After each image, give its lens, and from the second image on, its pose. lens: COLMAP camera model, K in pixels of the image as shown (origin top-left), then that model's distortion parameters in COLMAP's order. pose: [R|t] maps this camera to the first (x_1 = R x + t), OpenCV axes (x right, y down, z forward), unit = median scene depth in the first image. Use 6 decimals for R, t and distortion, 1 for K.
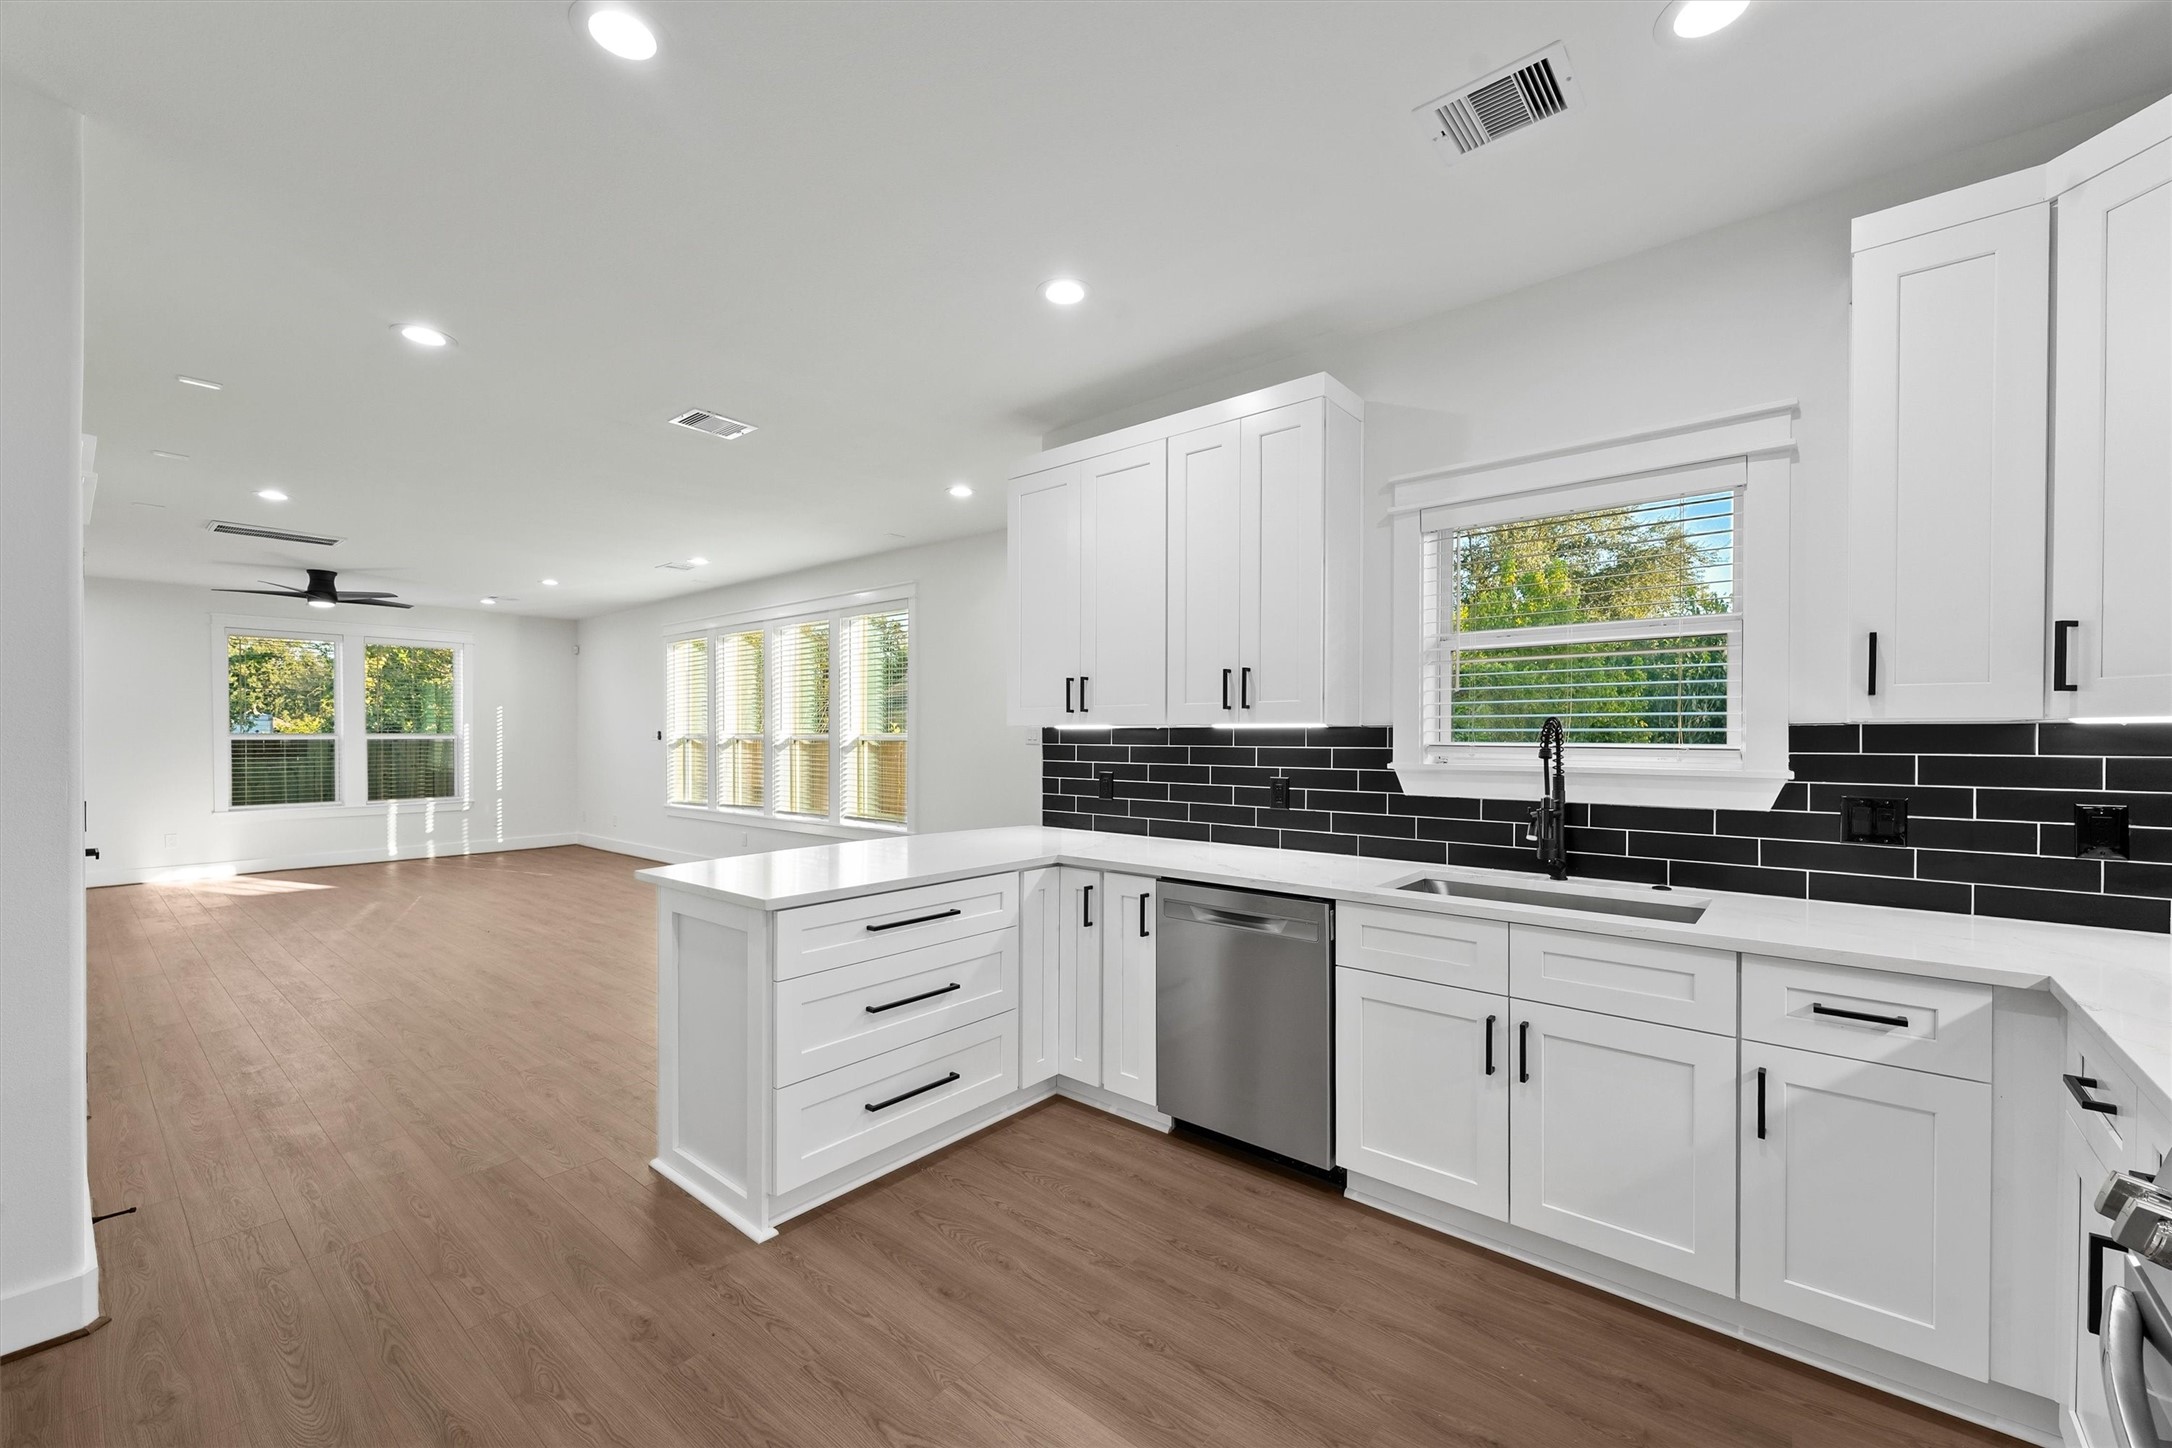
lens RADIAL K [[878.4, 0, 1092.3], [0, 878.4, 738.9], [0, 0, 1]] dist [0.006054, -0.001765]
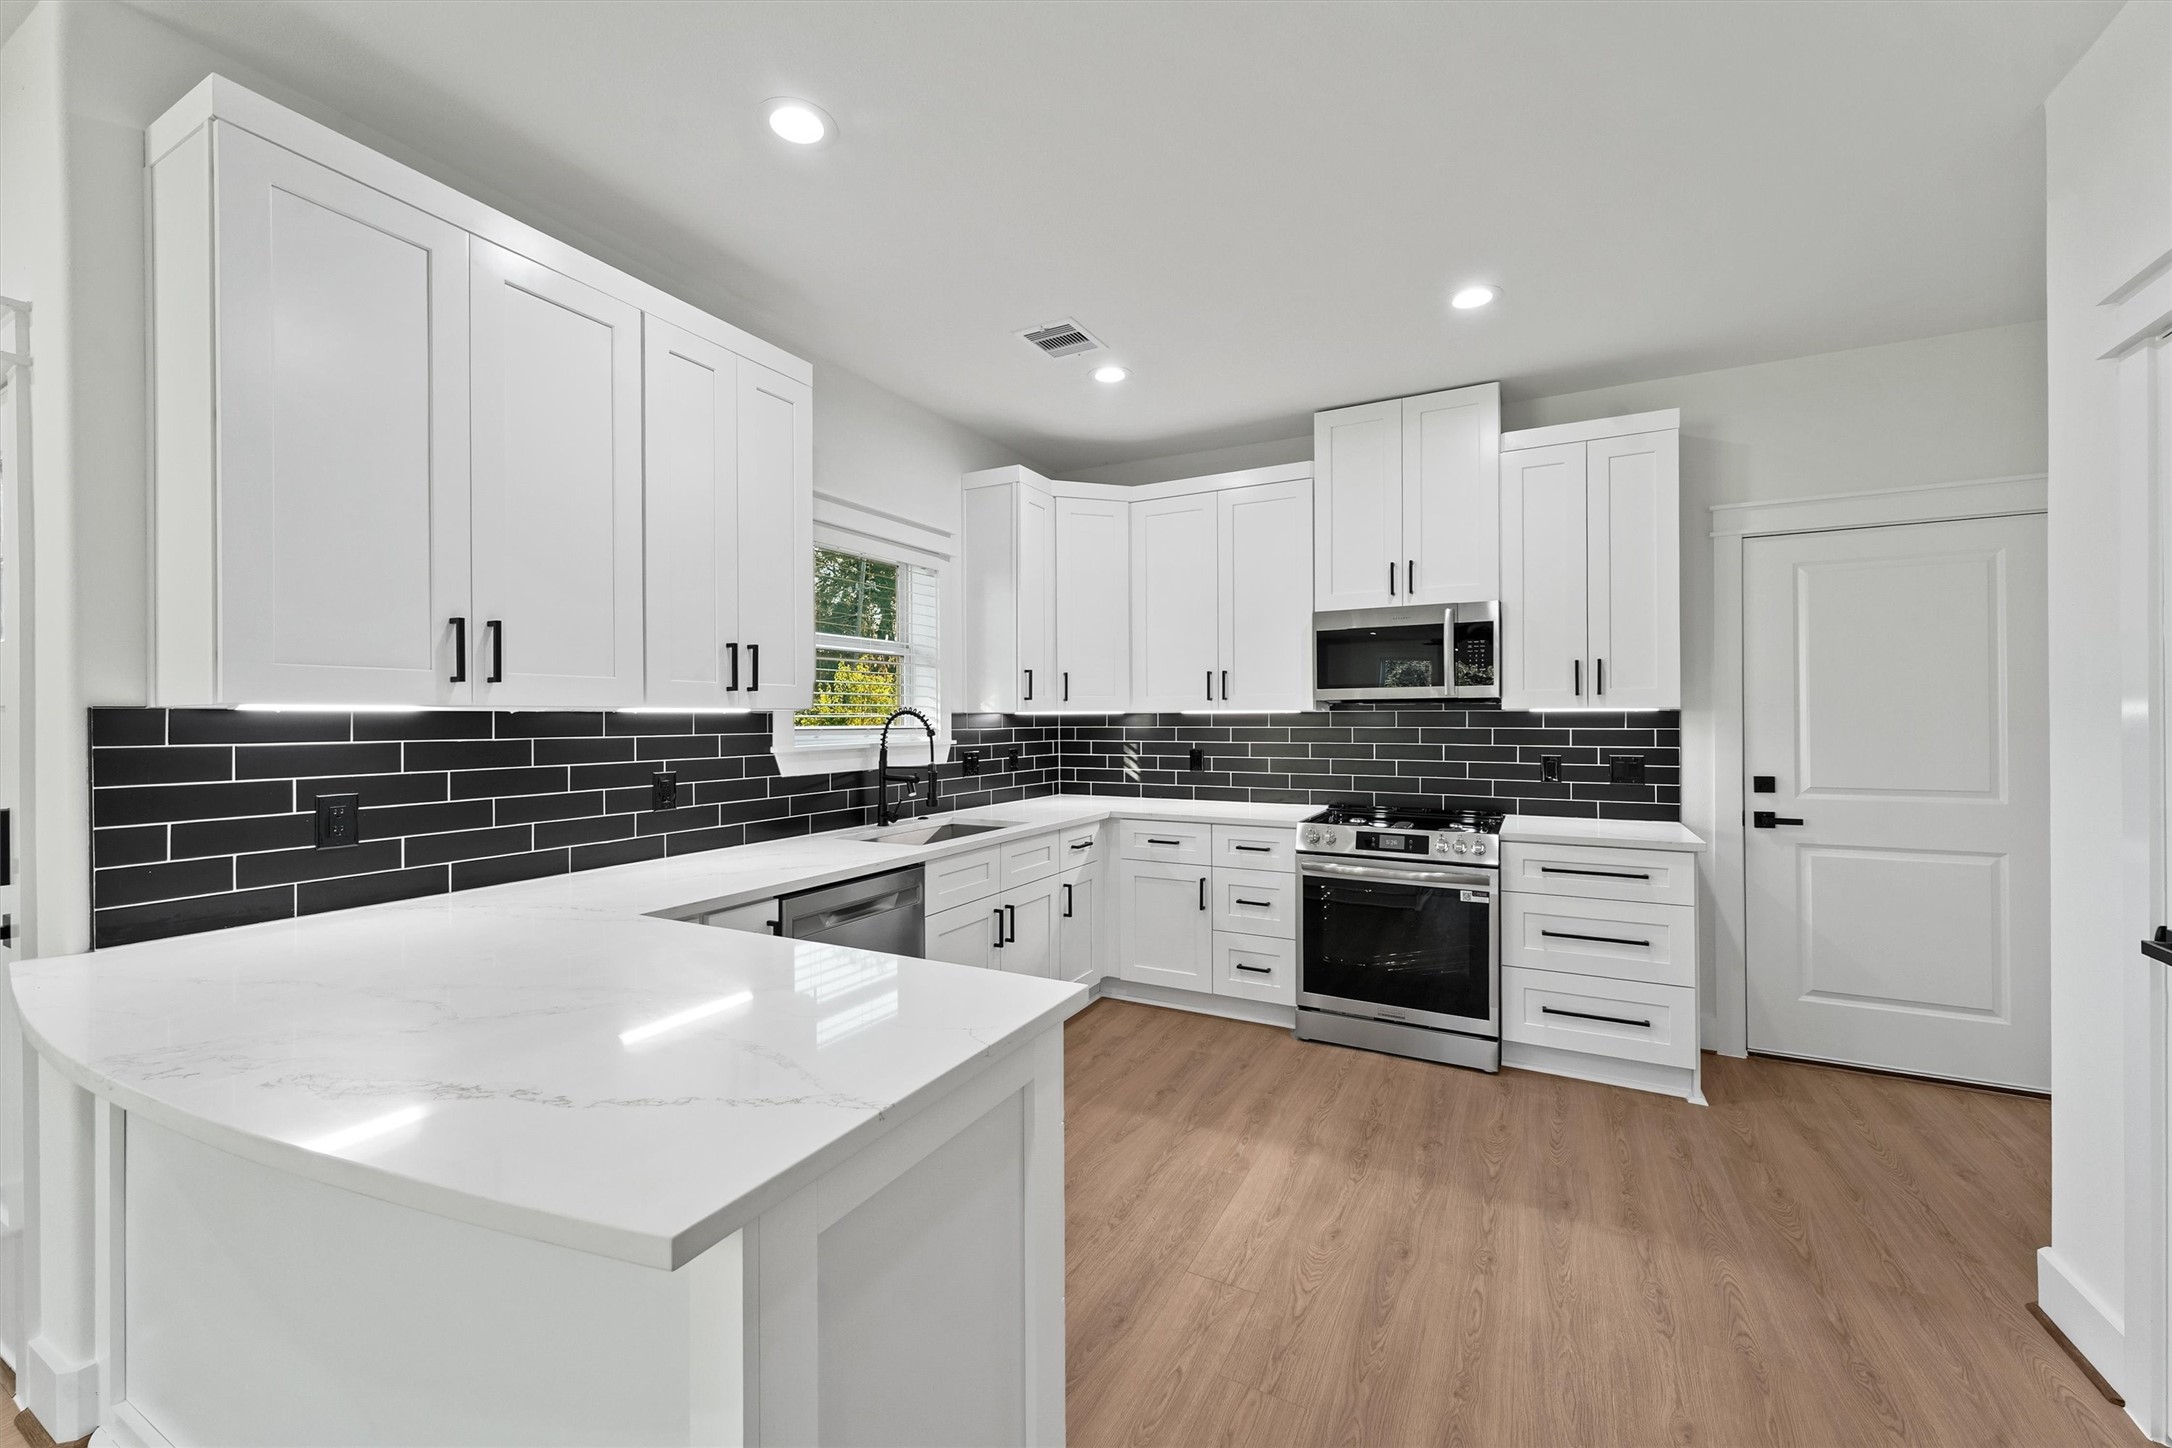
lens RADIAL K [[864.8, 0, 1080.7], [0, 864.8, 719.8], [0, 0, 1]] dist [0.010048, -0.001243]
pose [[-0.215527, -0.001706, 0.976496, -0.639633], [0.008586, 0.999957, 0.003642, -0.004890], [-0.976460, 0.009169, -0.215503, 0.749921]]
